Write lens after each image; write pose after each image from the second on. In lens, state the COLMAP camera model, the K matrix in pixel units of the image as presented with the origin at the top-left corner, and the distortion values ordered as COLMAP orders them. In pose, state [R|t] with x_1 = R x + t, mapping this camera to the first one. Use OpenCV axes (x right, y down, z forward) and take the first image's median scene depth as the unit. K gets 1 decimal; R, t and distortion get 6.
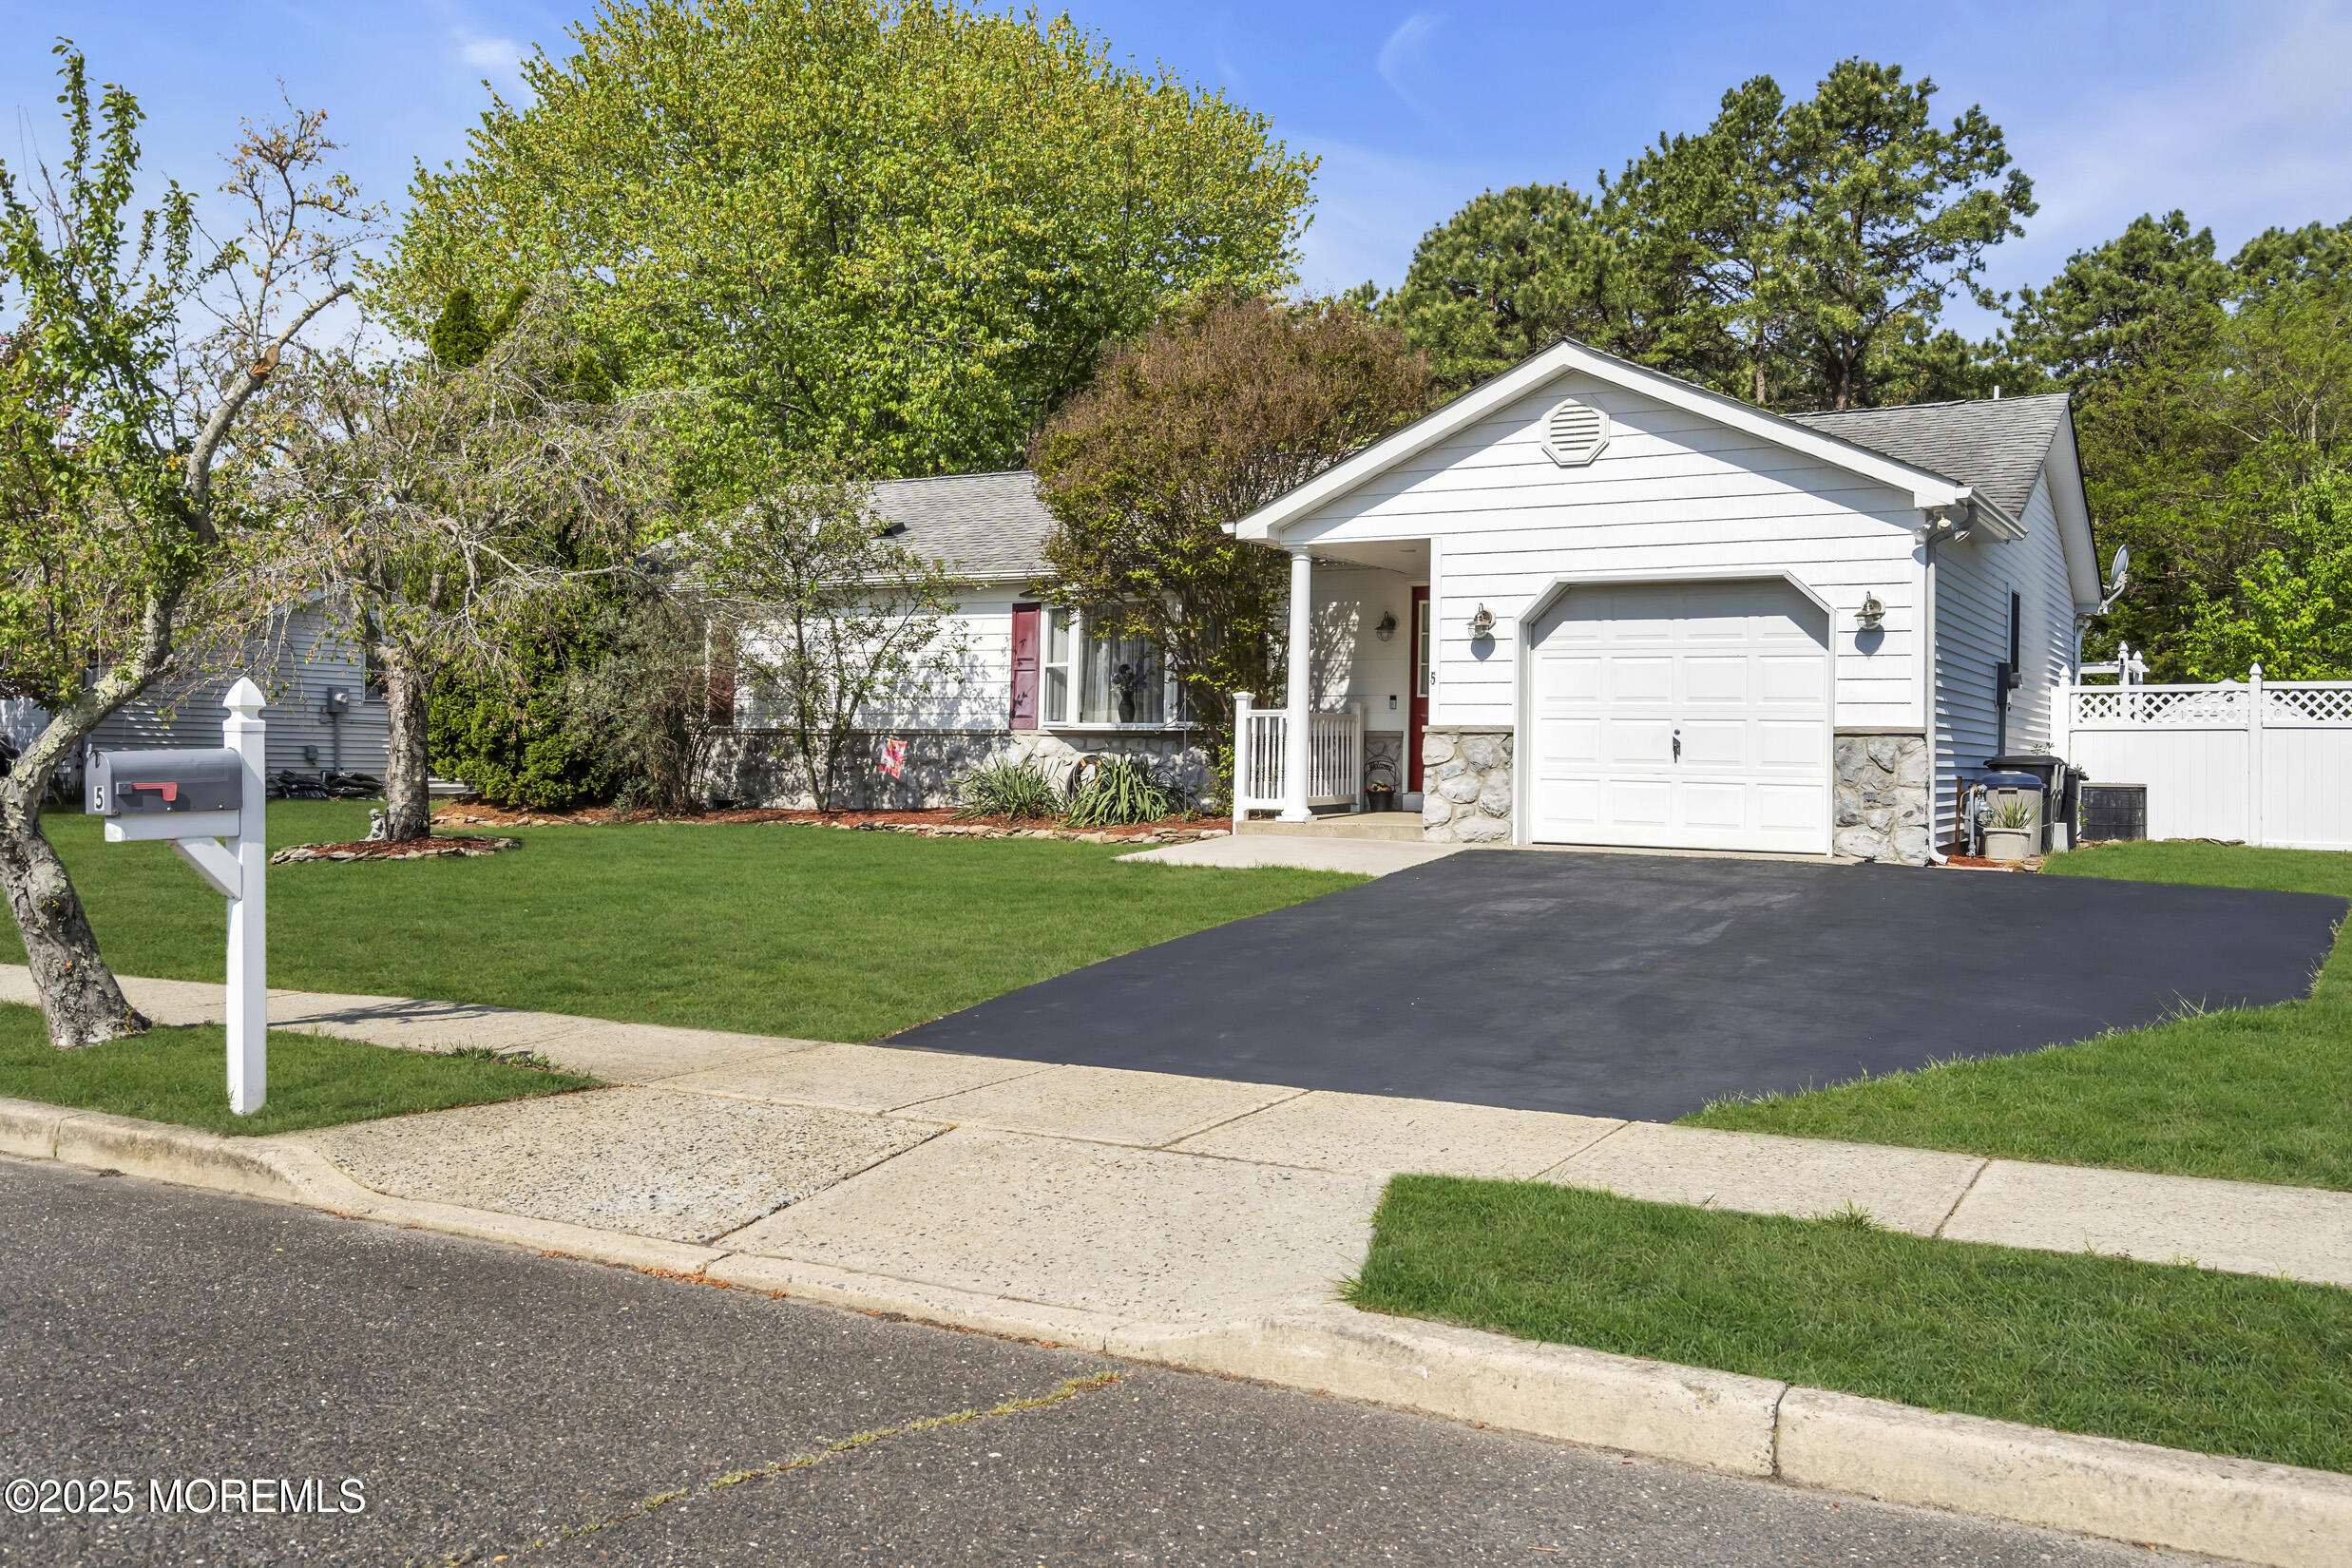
lens RADIAL K [[1974.6, 0, 1176.0], [0, 1974.6, 784.0], [0, 0, 1]] dist [-0.039304, -0.001026]
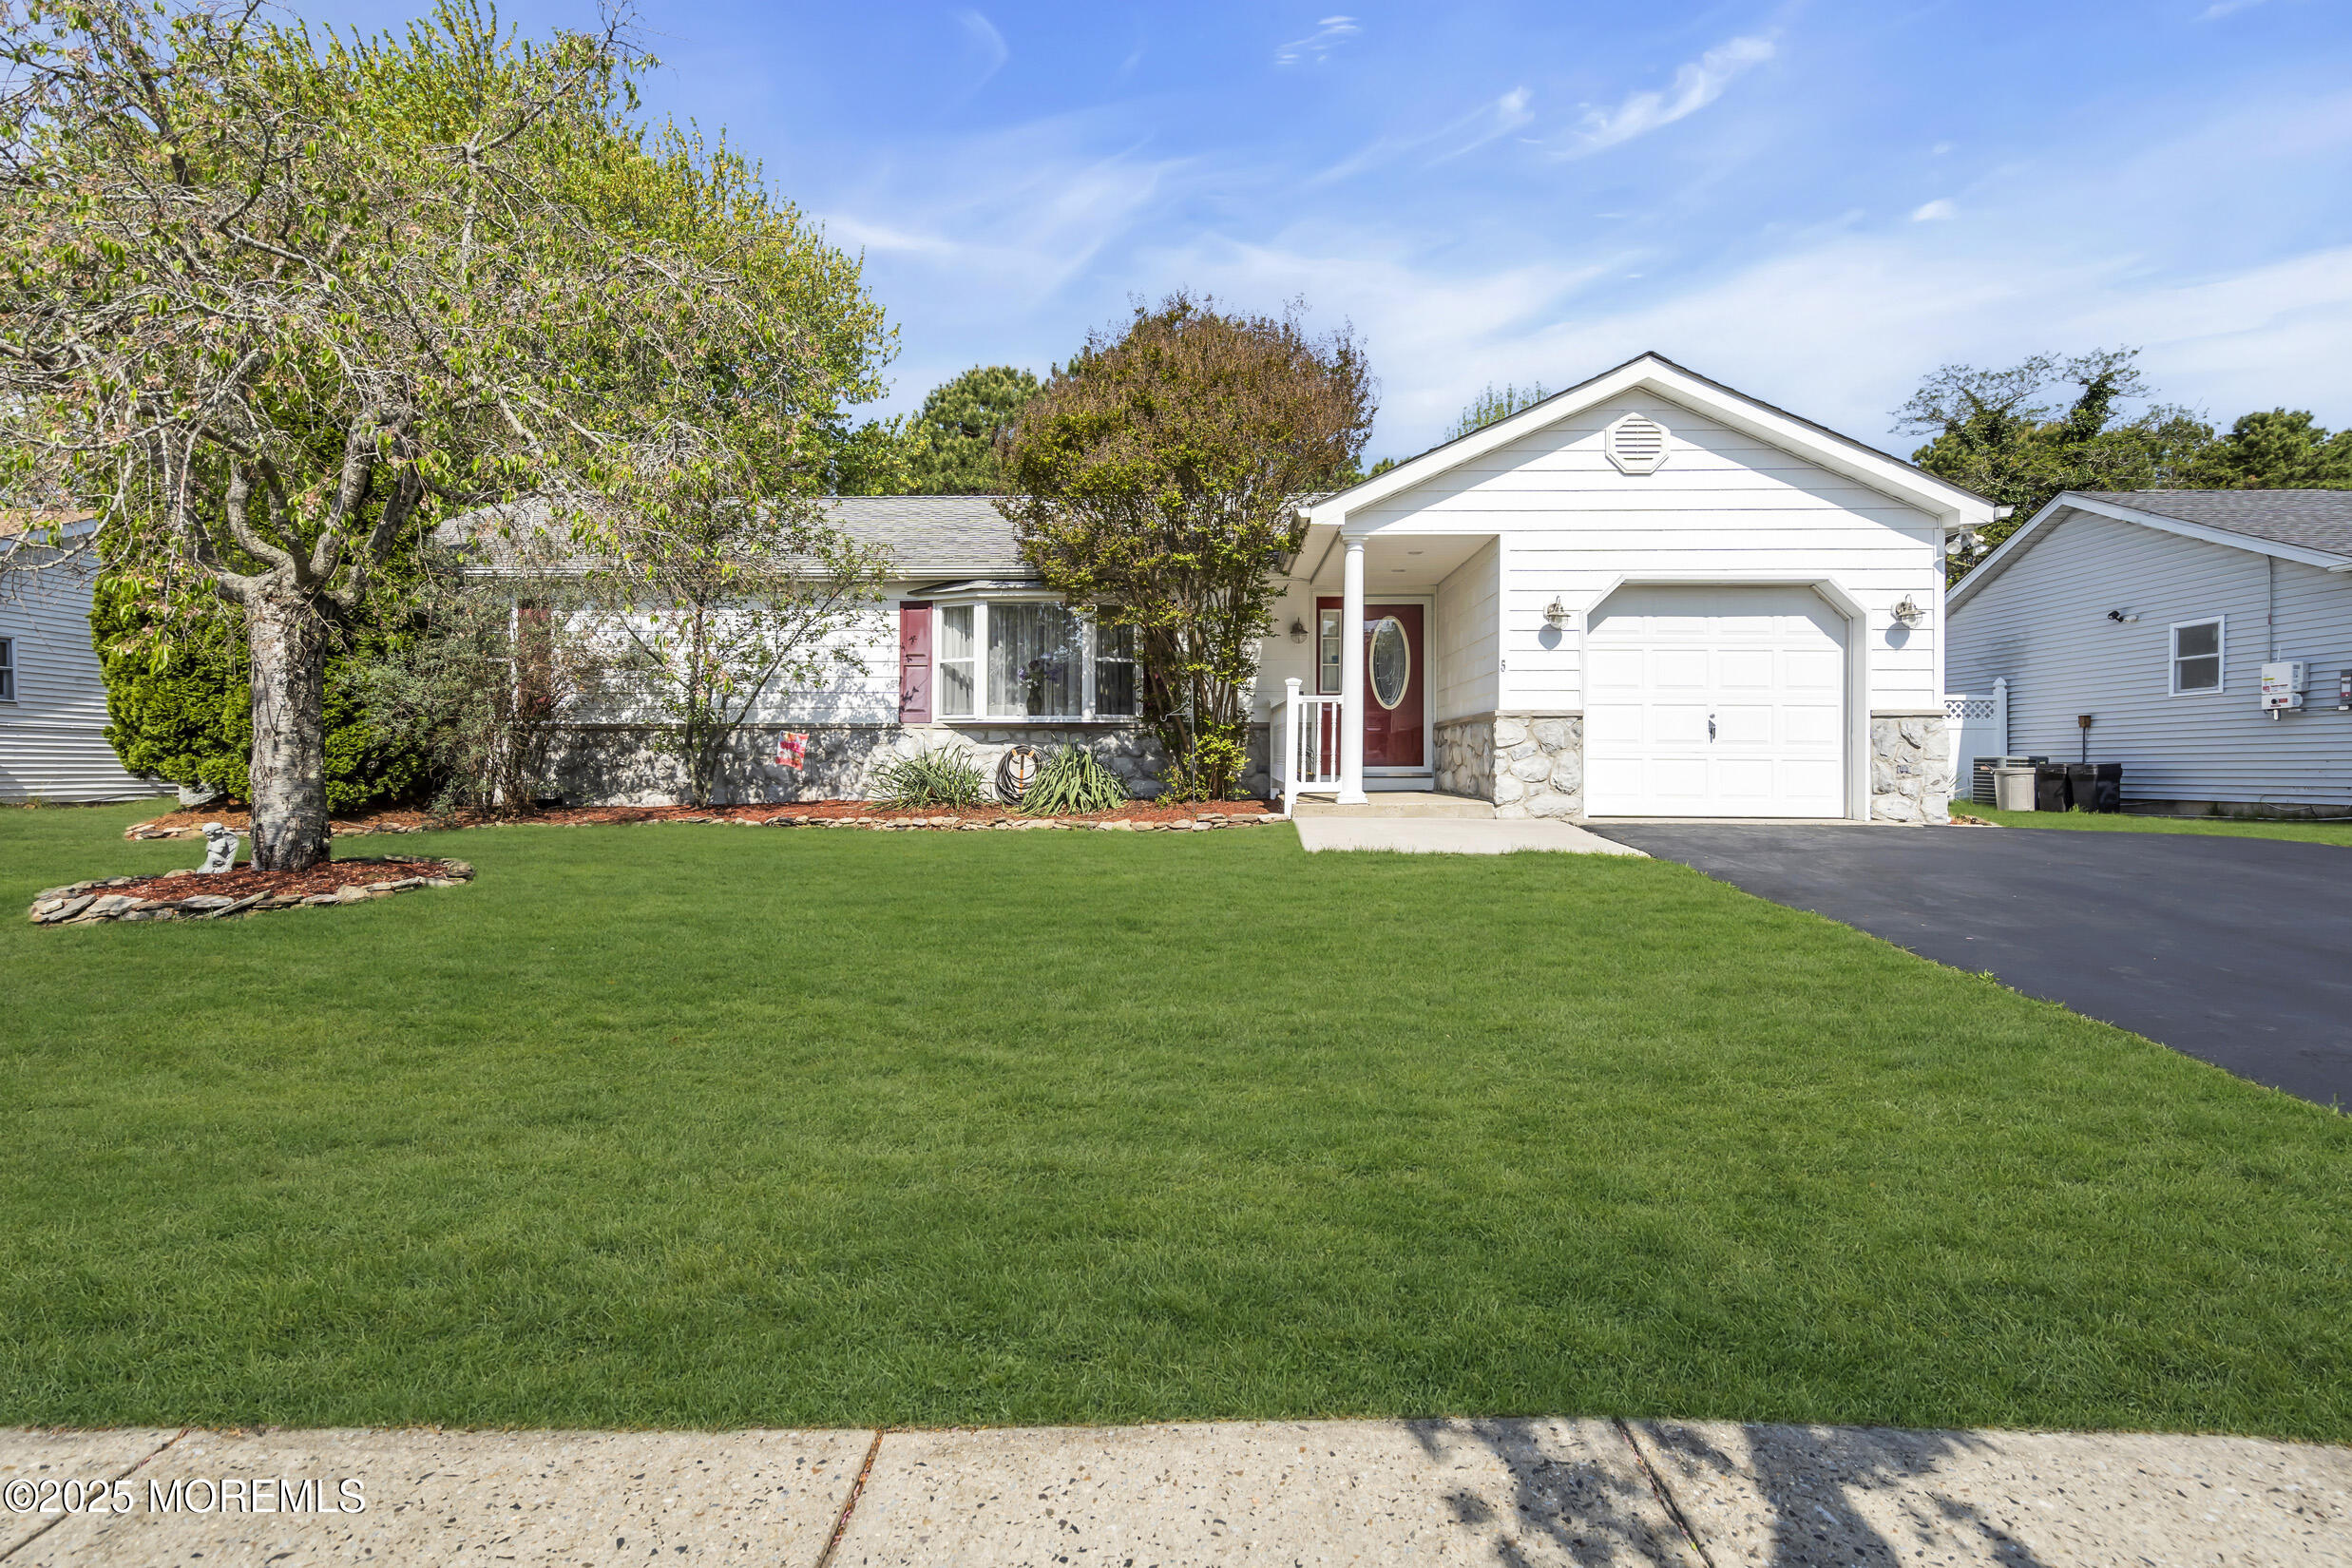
lens RADIAL K [[1137.4, 0, 1176.0], [0, 1137.4, 784.0], [0, 0, 1]] dist [-0.013393, 0.000188]
pose [[0.879144, -0.019003, 0.476176, -0.268775], [0.017170, 0.999819, 0.008199, 0.002007], [-0.476246, 0.000968, 0.879312, 0.456065]]
